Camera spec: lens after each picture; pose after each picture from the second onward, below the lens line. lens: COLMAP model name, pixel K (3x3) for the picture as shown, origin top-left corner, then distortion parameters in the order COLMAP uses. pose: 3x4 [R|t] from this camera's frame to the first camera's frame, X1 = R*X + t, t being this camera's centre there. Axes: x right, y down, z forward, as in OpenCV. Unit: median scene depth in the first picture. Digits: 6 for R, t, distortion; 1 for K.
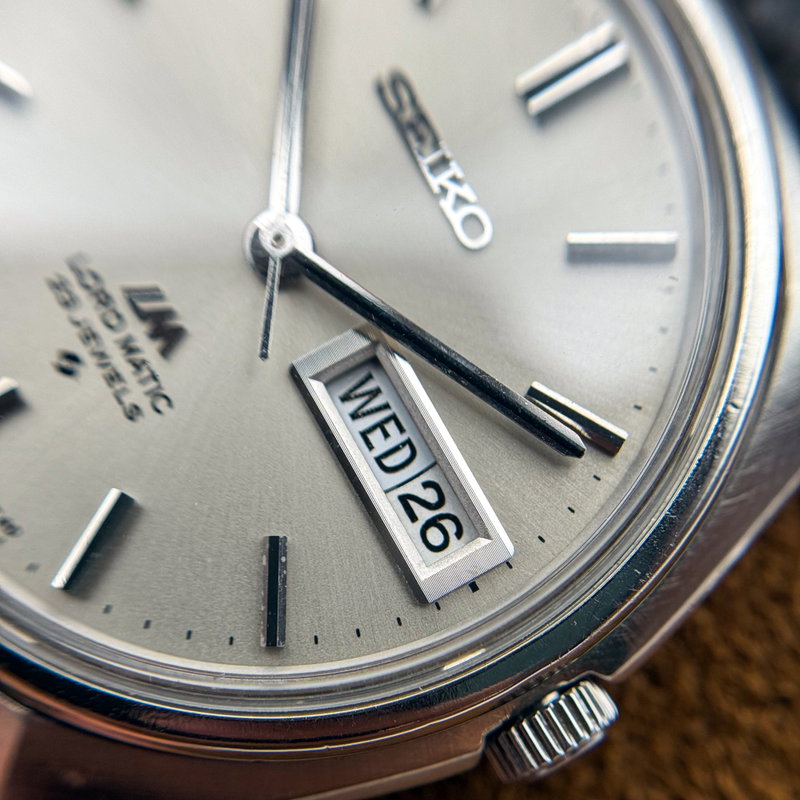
lens RADIAL K [[1796.1, 0, 405.3], [0, 1796.1, 420.1], [0, 0, 1]] dist [0.683693, 0.000000]
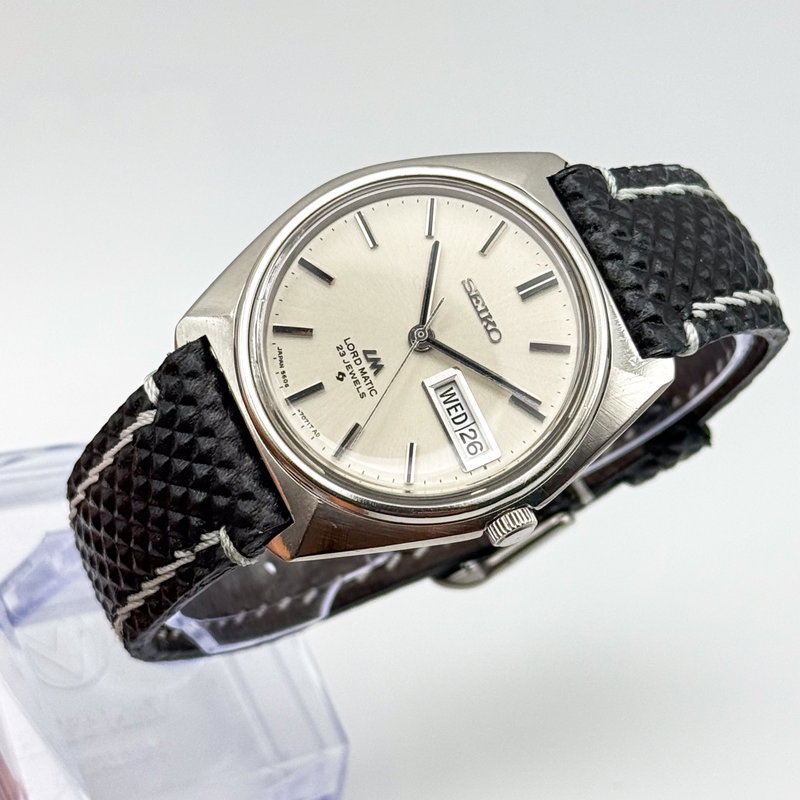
lens RADIAL K [[2308.1, 0, 403.0], [0, 2308.1, 400.6], [0, 0, 1]] dist [0.516972, 0.000000]
pose [[0.995906, 0.064773, -0.063051, 0.123298], [-0.072402, 0.989209, -0.127373, 0.429088], [0.054121, 0.131417, 0.989849, -2.339599]]
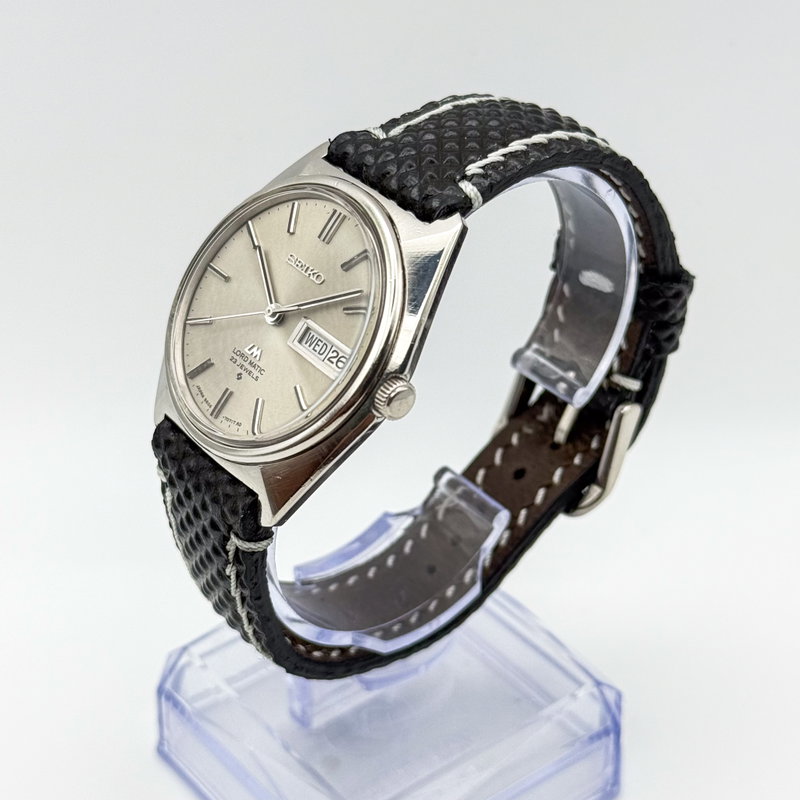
lens RADIAL K [[1780.7, 0, 401.0], [0, 1780.7, 399.9], [0, 0, 1]] dist [0.451189, 0.000000]
pose [[0.764651, -0.505525, -0.399691, 1.319228], [0.351867, 0.847104, -0.398250, 1.403637], [0.539906, 0.163884, 0.825617, -1.518665]]
